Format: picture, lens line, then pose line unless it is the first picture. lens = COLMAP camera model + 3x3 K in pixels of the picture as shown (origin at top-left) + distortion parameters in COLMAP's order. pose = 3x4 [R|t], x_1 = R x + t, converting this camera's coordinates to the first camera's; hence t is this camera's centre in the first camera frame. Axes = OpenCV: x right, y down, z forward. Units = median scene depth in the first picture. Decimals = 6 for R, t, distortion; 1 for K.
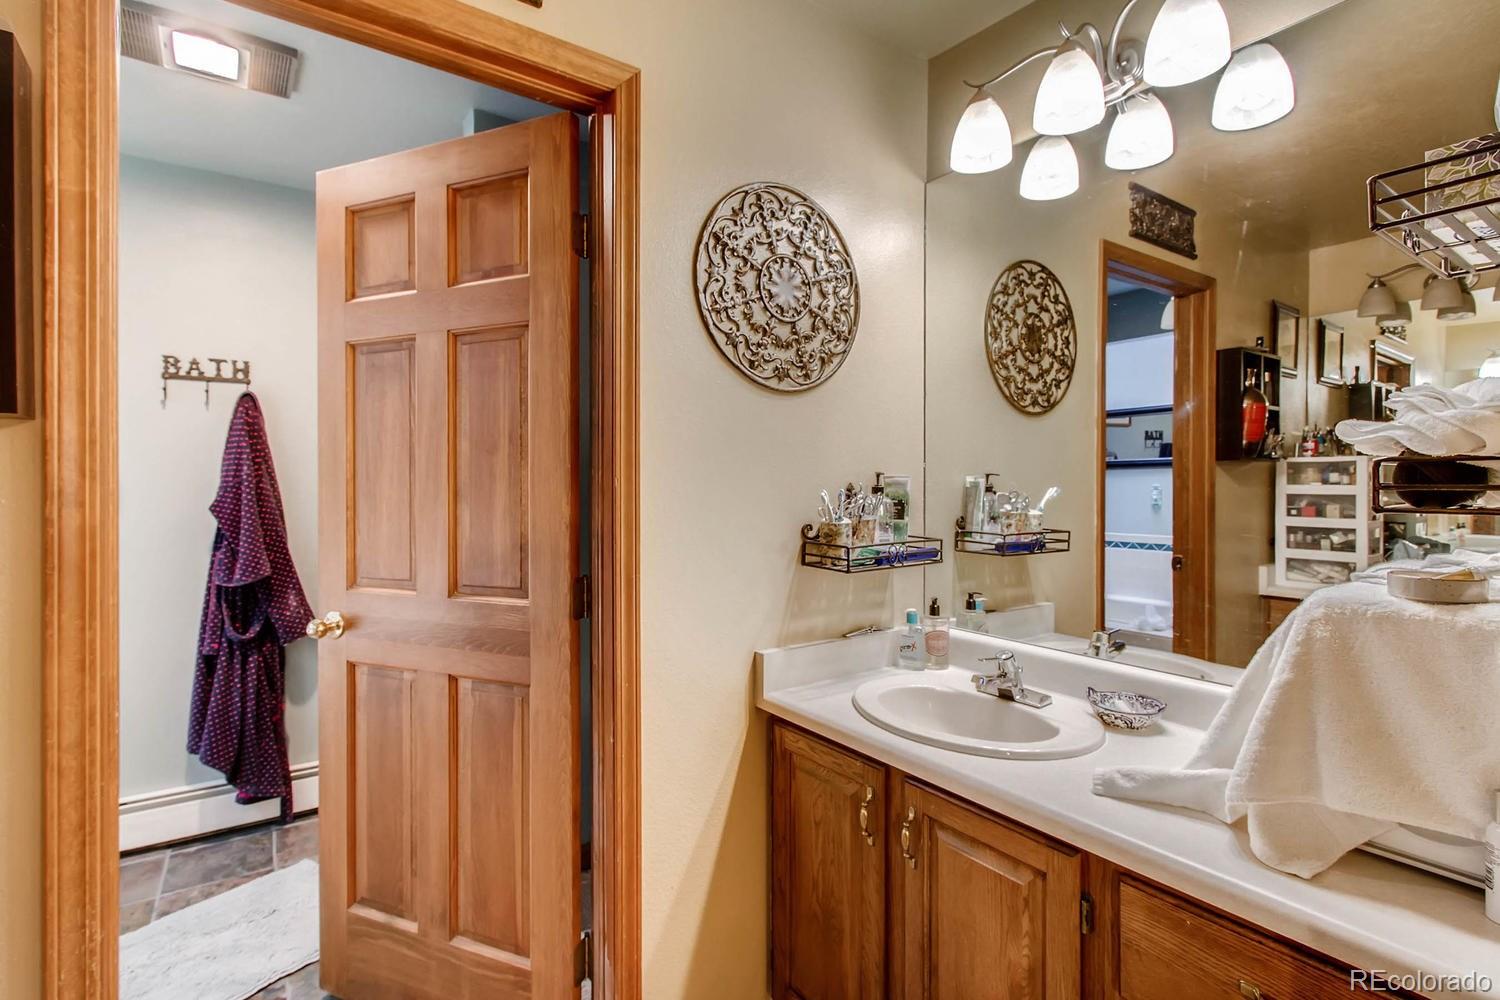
lens RADIAL K [[695.4, 0, 744.5], [0, 695.4, 485.2], [0, 0, 1]] dist [-0.002915, -0.000223]
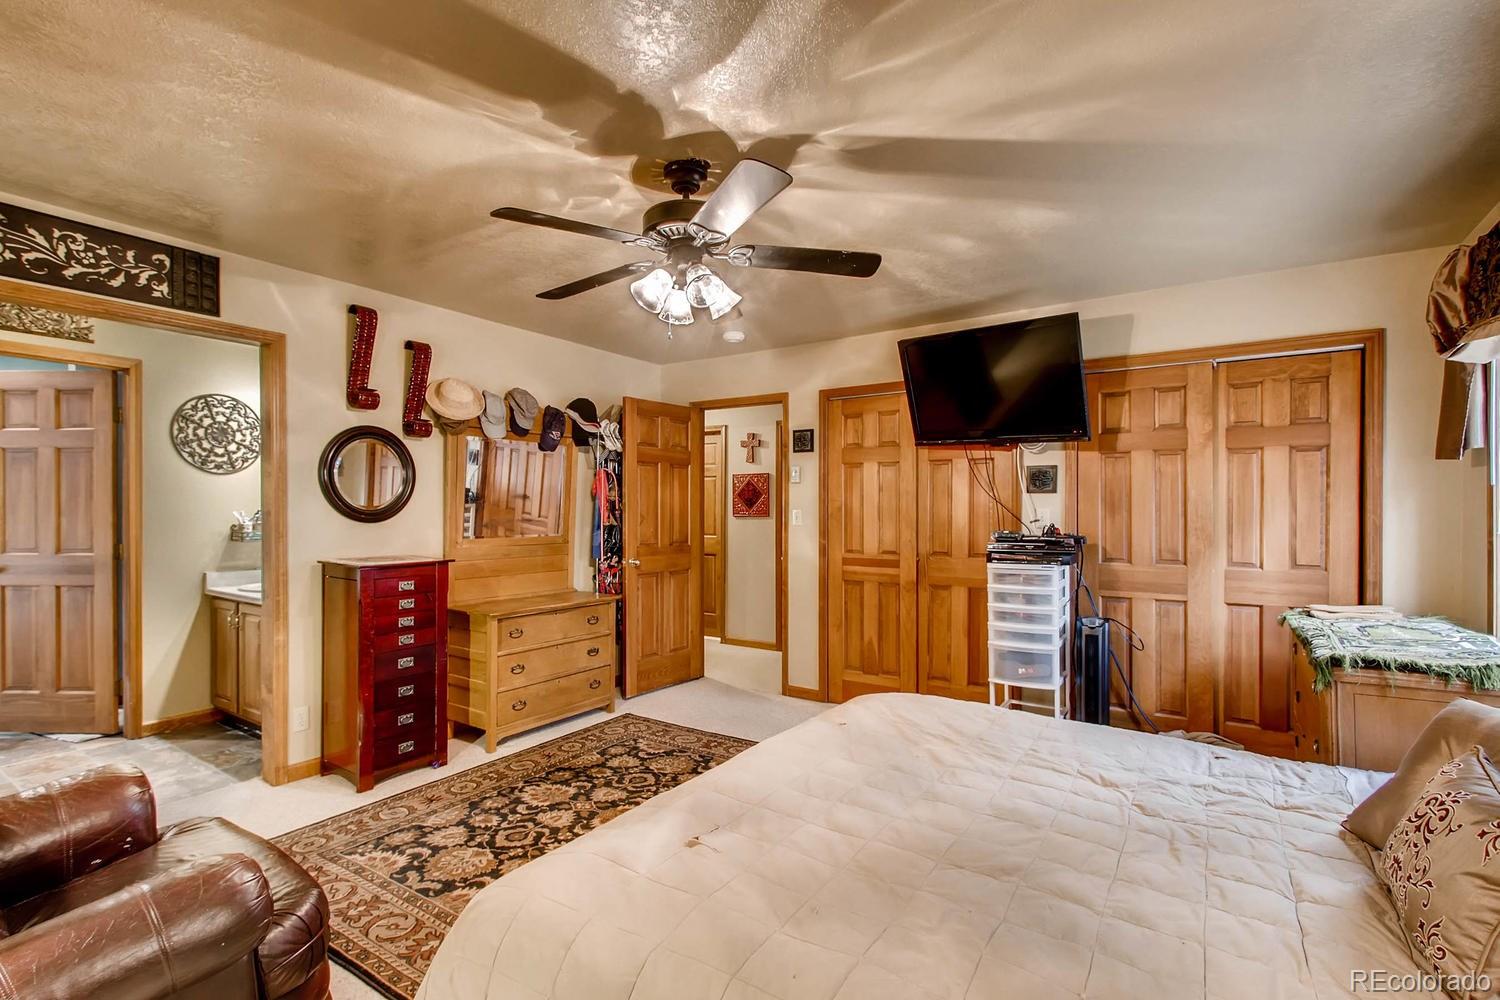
lens RADIAL K [[695.4, 0, 752.0], [0, 695.4, 512.6], [0, 0, 1]] dist [-0.002915, -0.000223]
pose [[0.938569, -0.000229, 0.345093, 1.165550], [0.000151, 1.000000, 0.000252, 0.012822], [-0.345093, -0.000184, 0.938569, -2.411366]]
